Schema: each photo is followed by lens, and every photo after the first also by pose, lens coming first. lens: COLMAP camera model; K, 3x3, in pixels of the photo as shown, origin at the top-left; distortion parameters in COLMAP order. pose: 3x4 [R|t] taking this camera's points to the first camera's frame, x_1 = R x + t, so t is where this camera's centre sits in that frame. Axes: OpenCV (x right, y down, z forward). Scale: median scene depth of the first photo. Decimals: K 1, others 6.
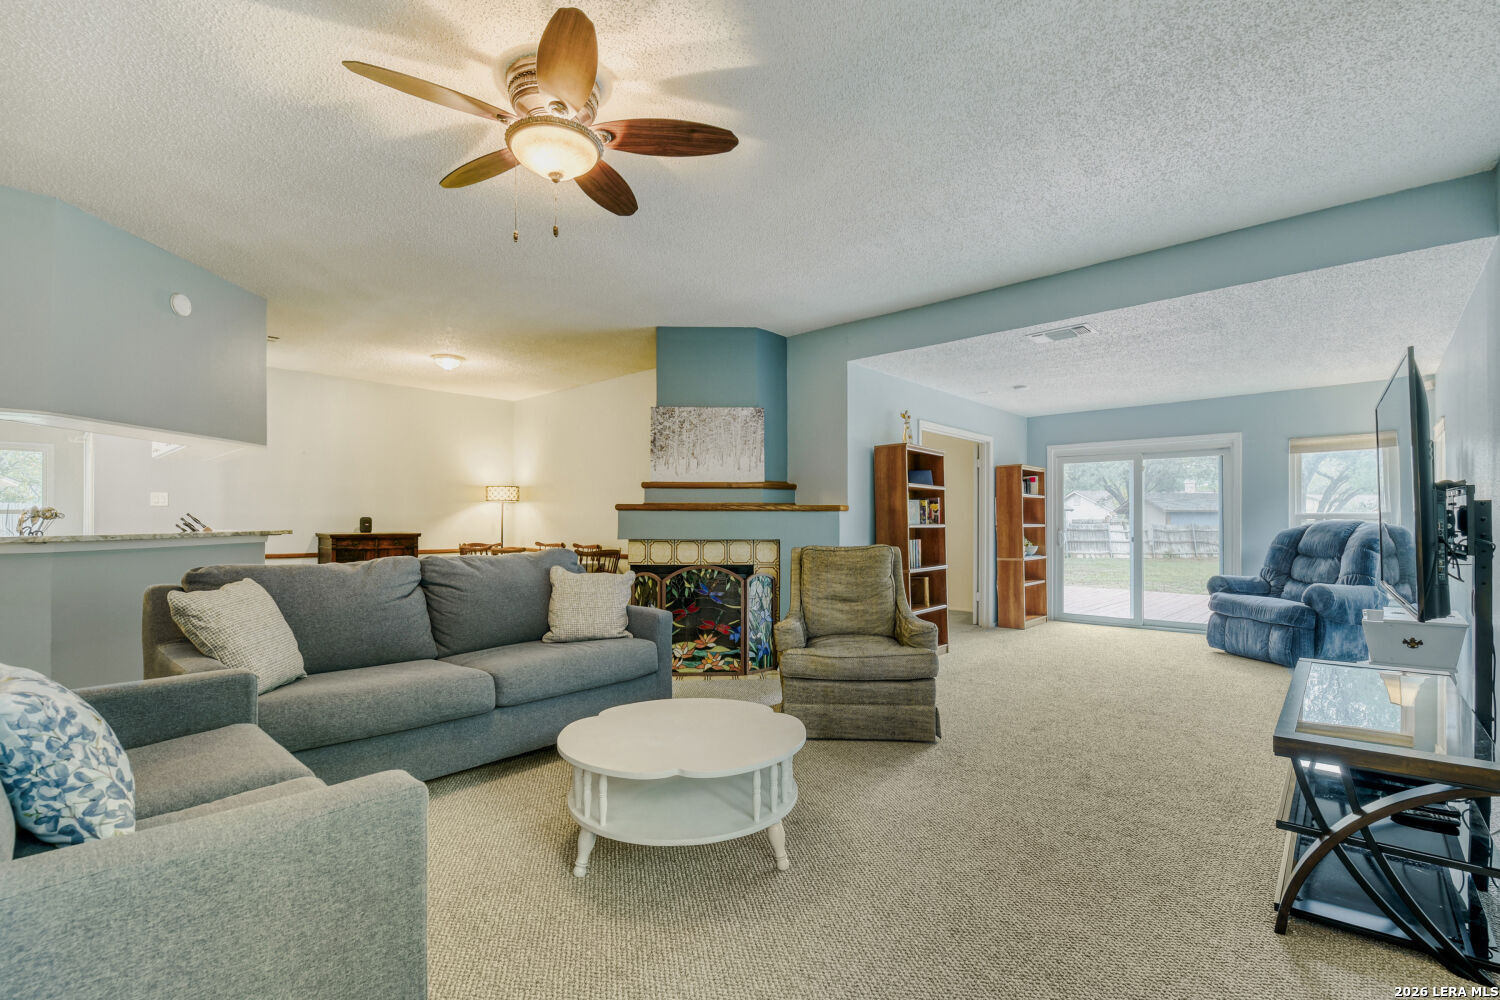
lens RADIAL K [[668.7, 0, 758.4], [0, 668.7, 511.0], [0, 0, 1]] dist [0.001255, -0.005384]
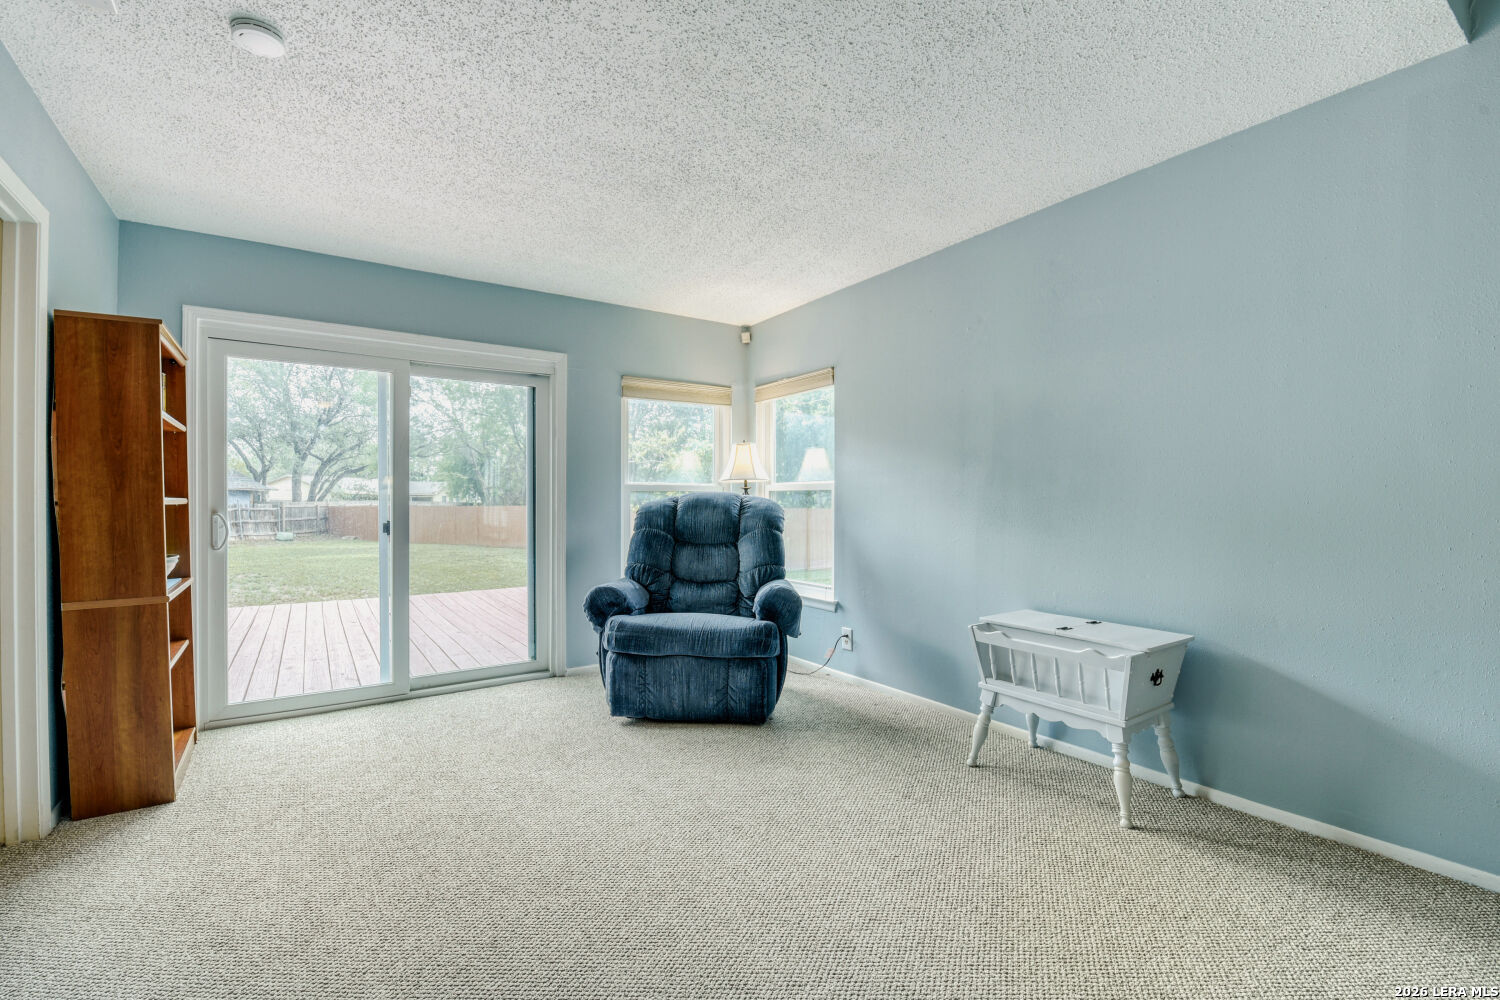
lens RADIAL K [[668.7, 0, 753.2], [0, 668.7, 510.3], [0, 0, 1]] dist [0.001255, -0.005384]
pose [[0.225437, -0.010227, 0.974204, 0.181637], [-0.014785, 0.999794, 0.013916, 0.024757], [-0.974146, -0.017540, 0.225239, 0.881791]]
